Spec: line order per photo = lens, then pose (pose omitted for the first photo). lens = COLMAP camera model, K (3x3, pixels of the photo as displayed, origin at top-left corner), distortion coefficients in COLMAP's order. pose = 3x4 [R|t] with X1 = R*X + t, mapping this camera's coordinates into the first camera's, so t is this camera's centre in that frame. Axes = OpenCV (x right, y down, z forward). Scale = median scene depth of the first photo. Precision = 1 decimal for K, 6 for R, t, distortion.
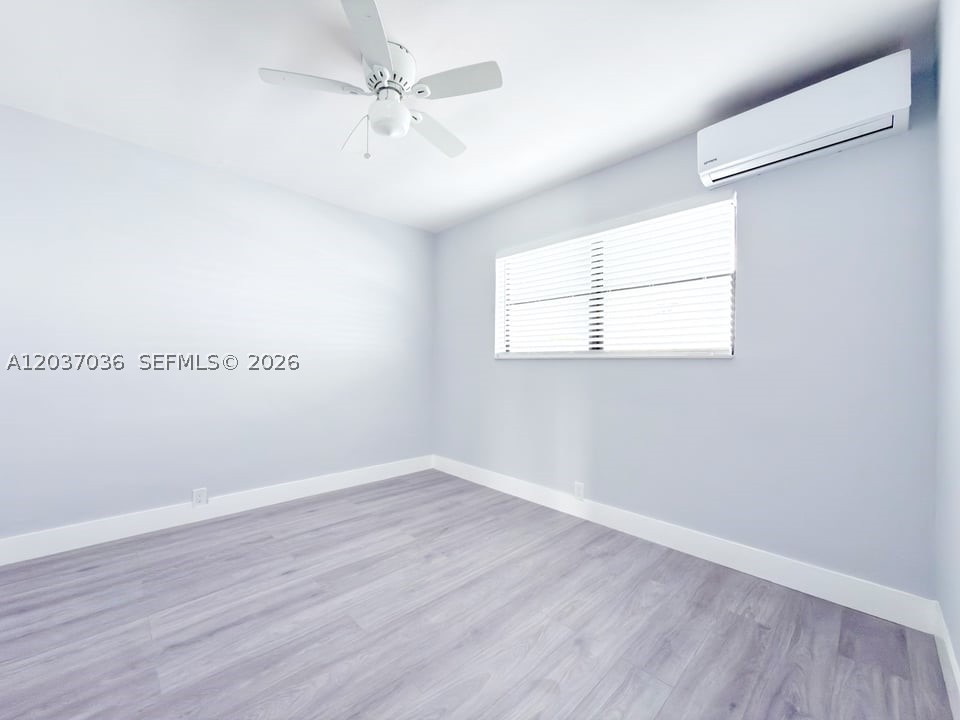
lens RADIAL K [[389.5, 0, 484.5], [0, 389.5, 362.5], [0, 0, 1]] dist [0.000775, -0.000337]
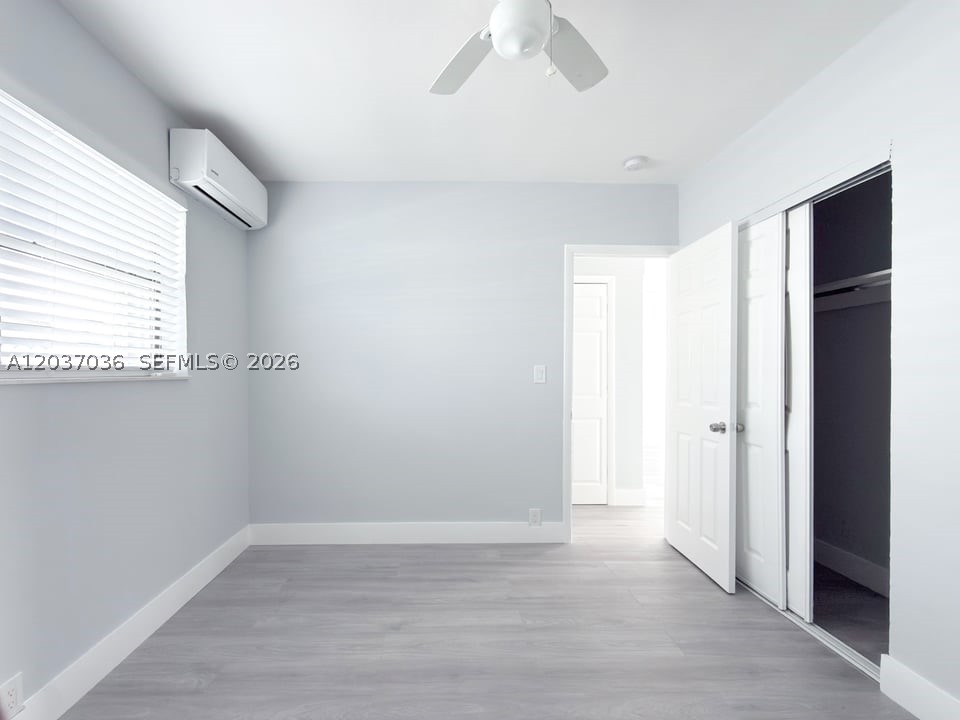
lens RADIAL K [[389.5, 0, 474.7], [0, 389.5, 363.0], [0, 0, 1]] dist [0.000775, -0.000337]
pose [[-0.723385, 0.012933, 0.690324, -0.462968], [0.009494, 0.999916, -0.008785, -0.025754], [-0.690380, 0.000199, -0.723447, 1.076412]]
